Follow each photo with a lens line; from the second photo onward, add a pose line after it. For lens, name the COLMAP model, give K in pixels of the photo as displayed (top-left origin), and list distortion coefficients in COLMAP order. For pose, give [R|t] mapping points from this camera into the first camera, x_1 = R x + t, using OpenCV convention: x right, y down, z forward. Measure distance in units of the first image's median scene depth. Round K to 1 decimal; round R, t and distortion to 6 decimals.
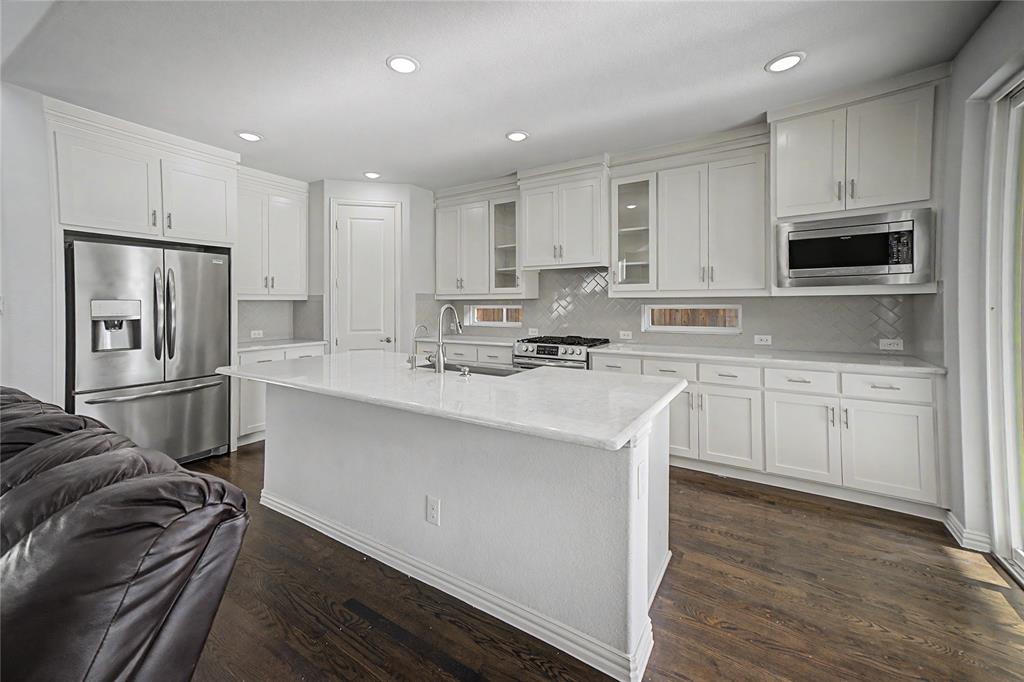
lens RADIAL K [[409.9, 0, 504.3], [0, 409.9, 303.7], [0, 0, 1]] dist [-0.005127, 0.000168]
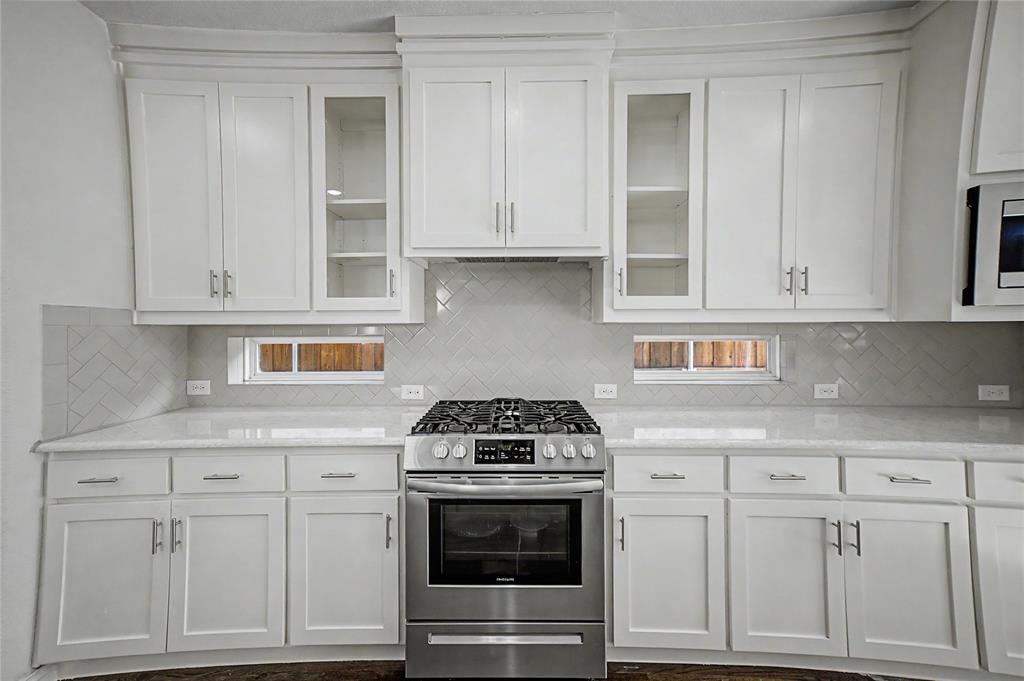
lens RADIAL K [[377.1, 0, 505.9], [0, 377.1, 331.0], [0, 0, 1]] dist [0.018170, 0.000253]
pose [[0.843210, 0.000125, 0.537585, -0.093469], [0.000619, 0.999999, -0.001204, -0.004109], [-0.537585, 0.001348, 0.843209, 0.690725]]
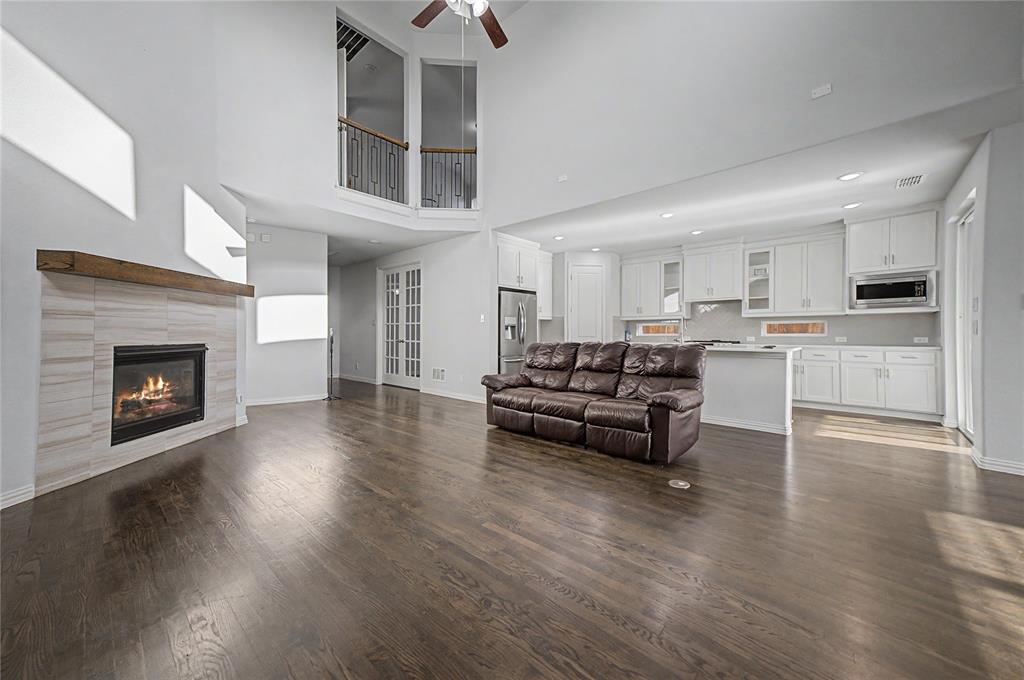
lens RADIAL K [[377.1, 0, 516.5], [0, 377.1, 333.9], [0, 0, 1]] dist [0.018170, 0.000253]
pose [[0.987183, 0.004052, -0.159543, -0.458517], [-0.003507, 0.999987, 0.003696, 0.057407], [0.159556, -0.003089, 0.987184, -0.797482]]
